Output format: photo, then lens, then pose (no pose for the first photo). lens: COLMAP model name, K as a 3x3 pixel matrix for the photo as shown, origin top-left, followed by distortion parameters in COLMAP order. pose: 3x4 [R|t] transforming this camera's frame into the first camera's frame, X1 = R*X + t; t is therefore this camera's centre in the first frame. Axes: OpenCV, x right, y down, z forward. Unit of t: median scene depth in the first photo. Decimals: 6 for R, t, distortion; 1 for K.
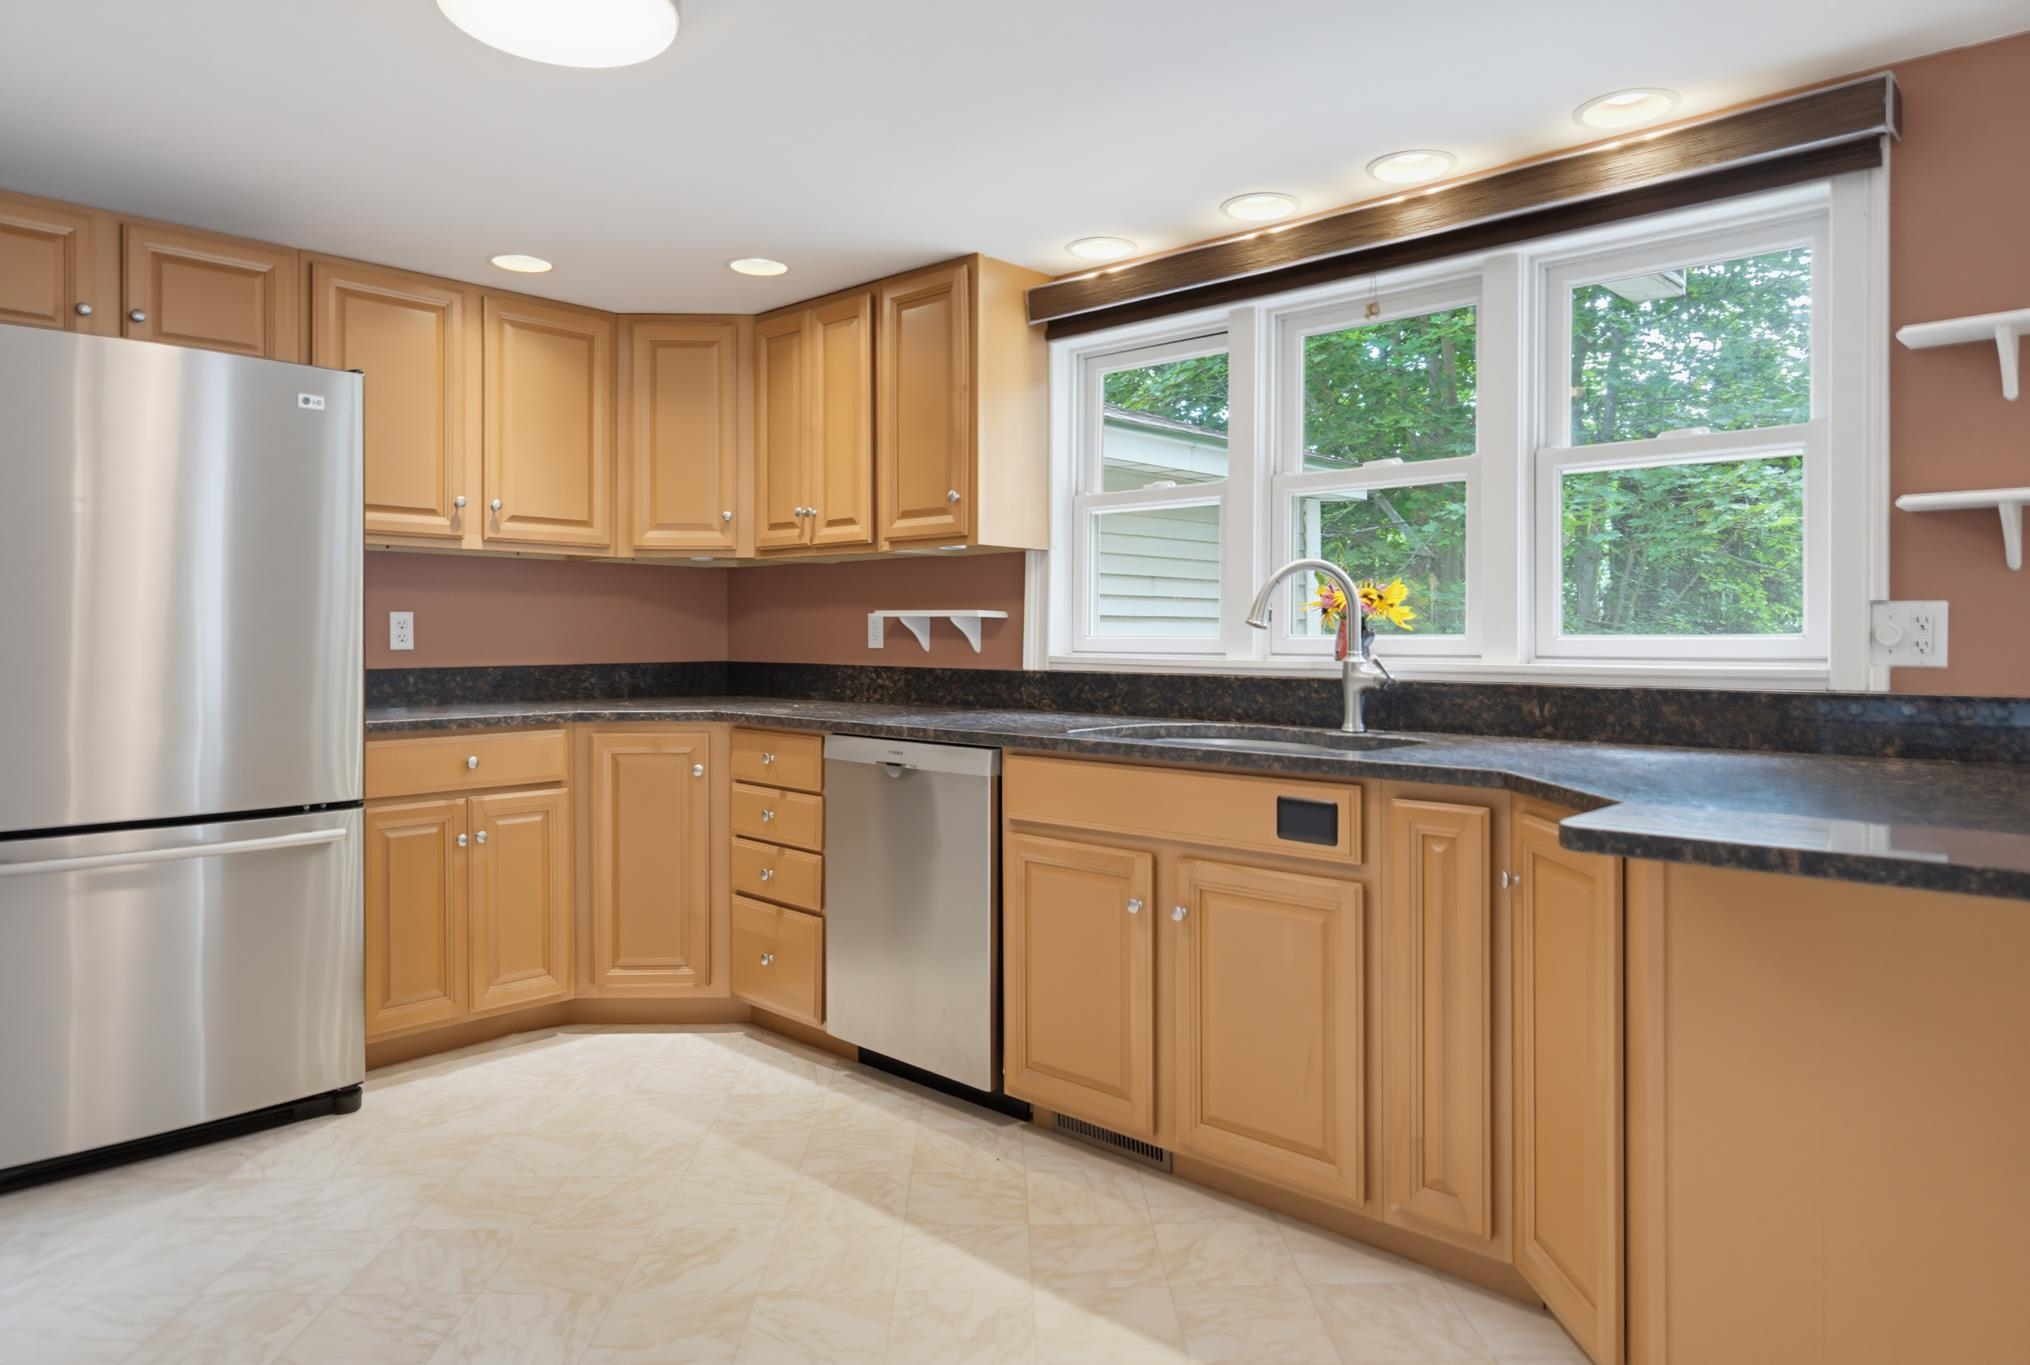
lens RADIAL K [[1290.1, 0, 1015.3], [0, 1290.1, 643.1], [0, 0, 1]] dist [0.001020, 0.001305]
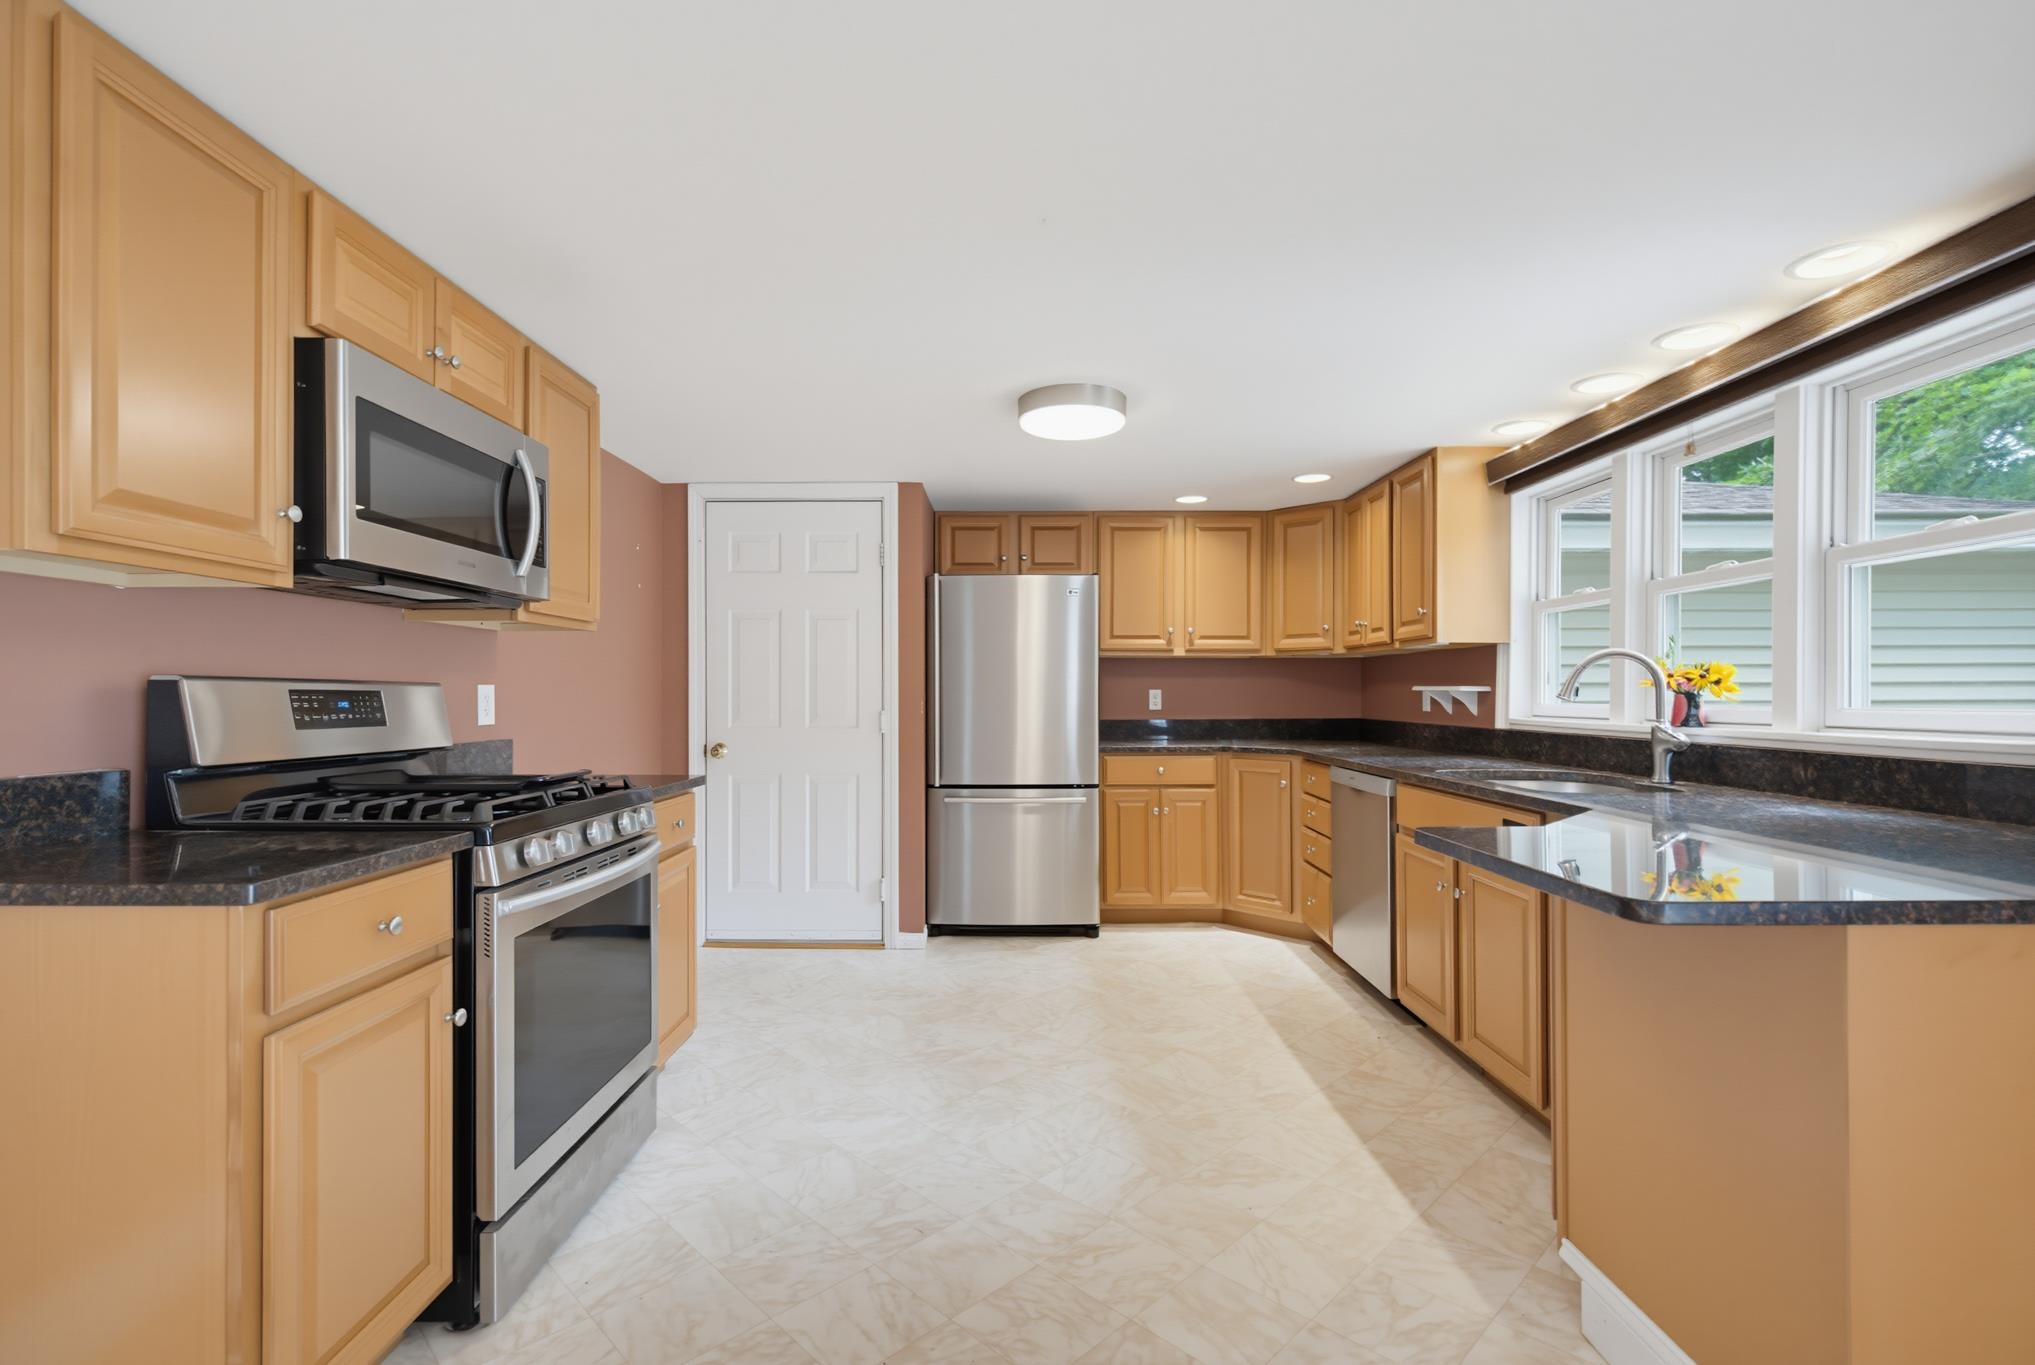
lens RADIAL K [[927.1, 0, 1009.3], [0, 927.1, 698.8], [0, 0, 1]] dist [0.002612, 0.000450]
pose [[0.687253, 0.000370, -0.726418, 0.437981], [-0.001785, 0.999998, -0.001179, -0.010949], [0.726416, 0.002107, 0.687252, -0.096347]]
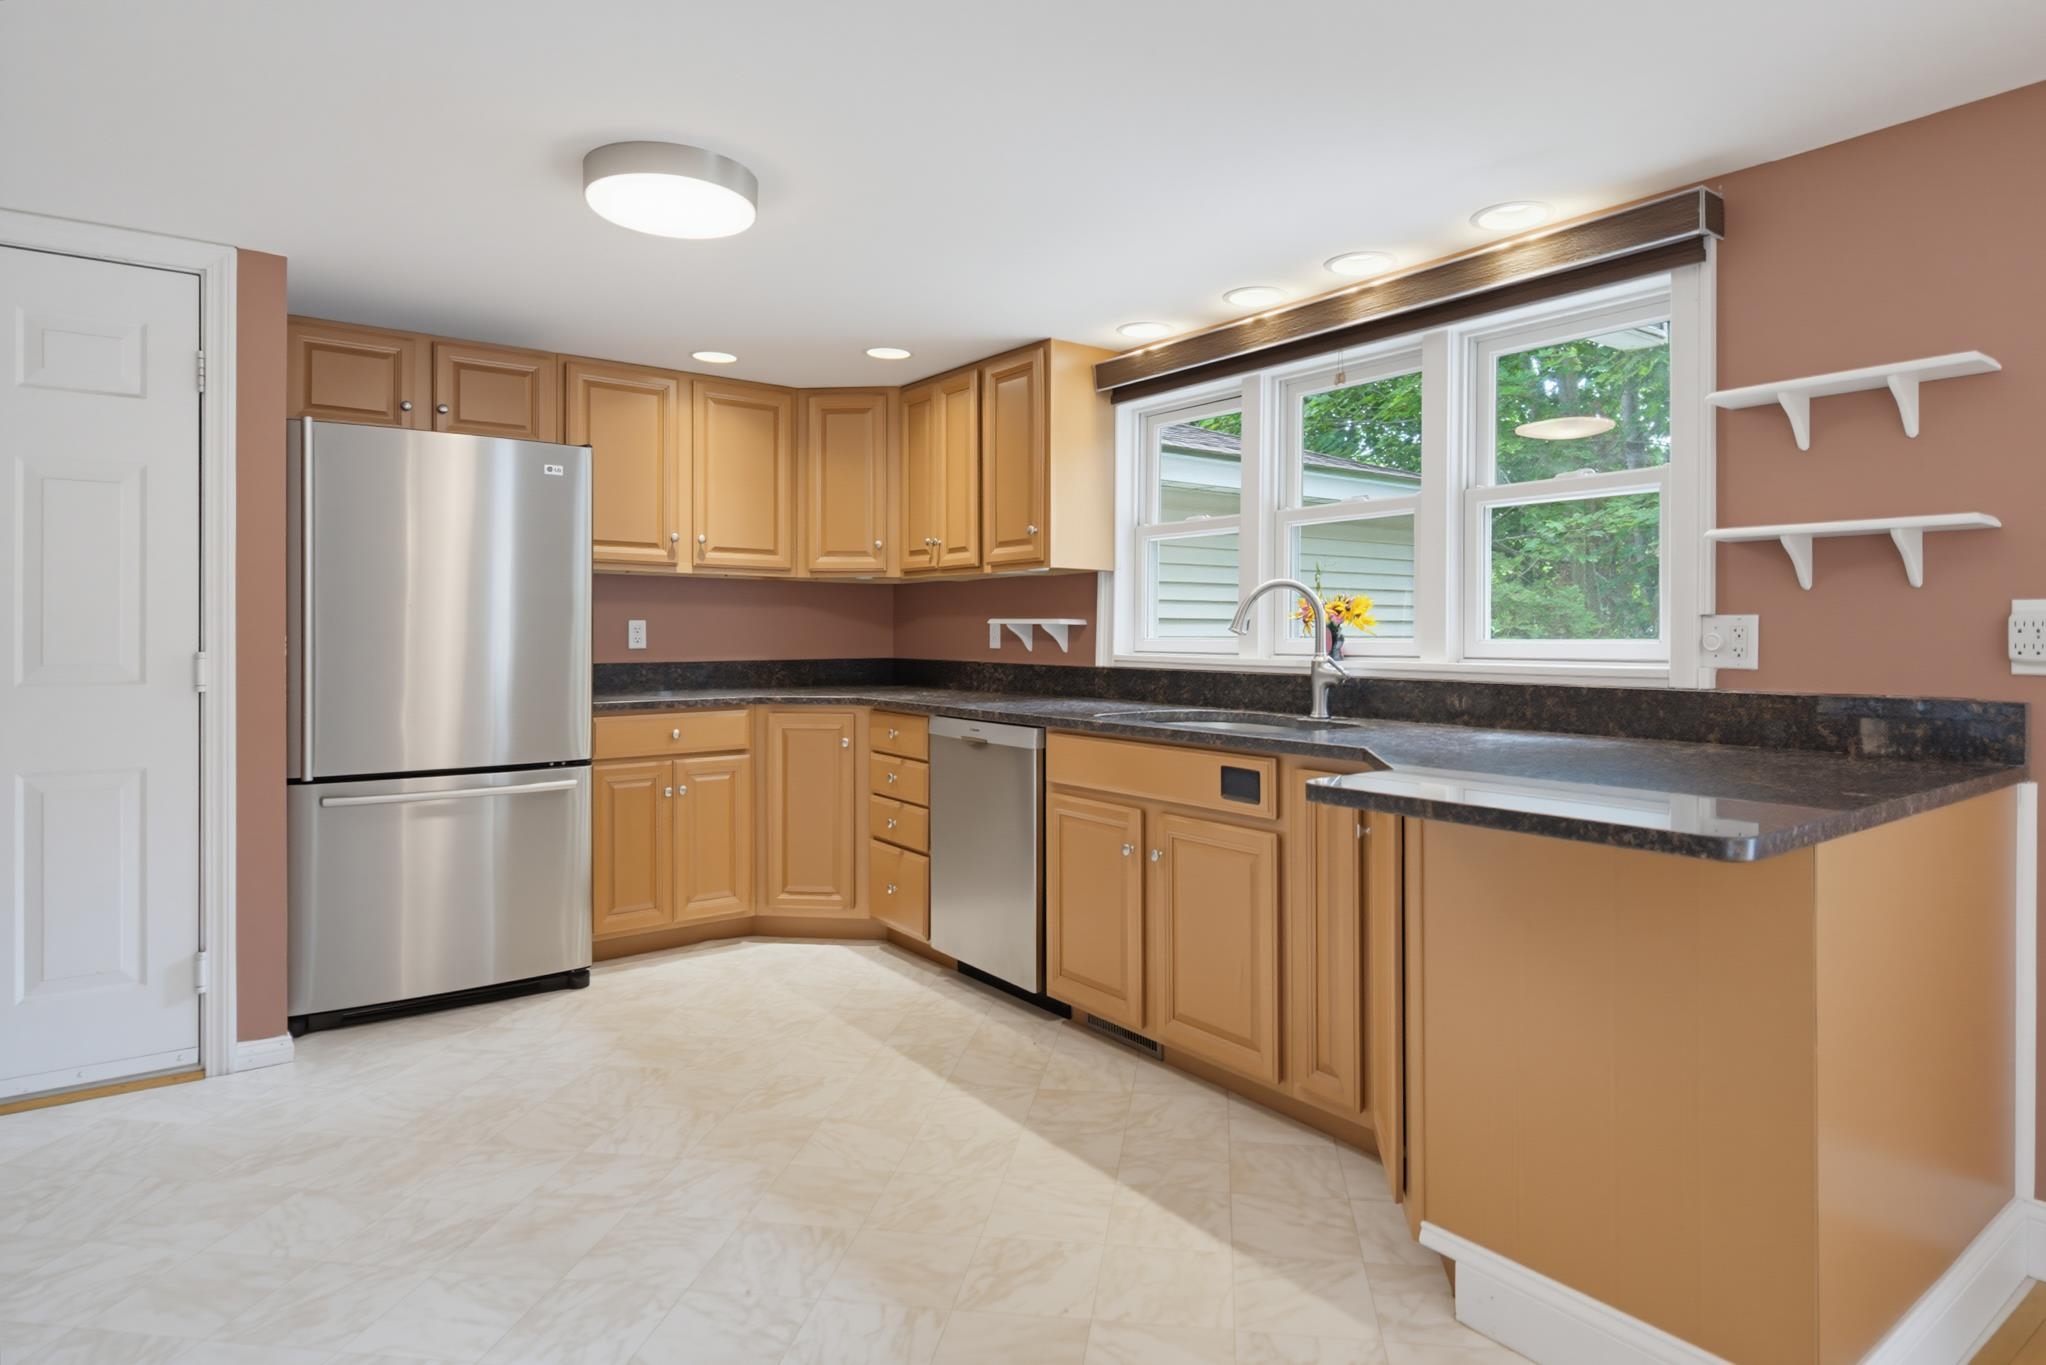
lens RADIAL K [[1147.7, 0, 1059.4], [0, 1147.7, 639.1], [0, 0, 1]] dist [0.026130, -0.019804]
pose [[0.988095, 0.001377, -0.153838, 0.165172], [-0.001563, 0.999998, -0.001088, -0.005172], [0.153836, 0.001315, 0.988095, -0.124225]]
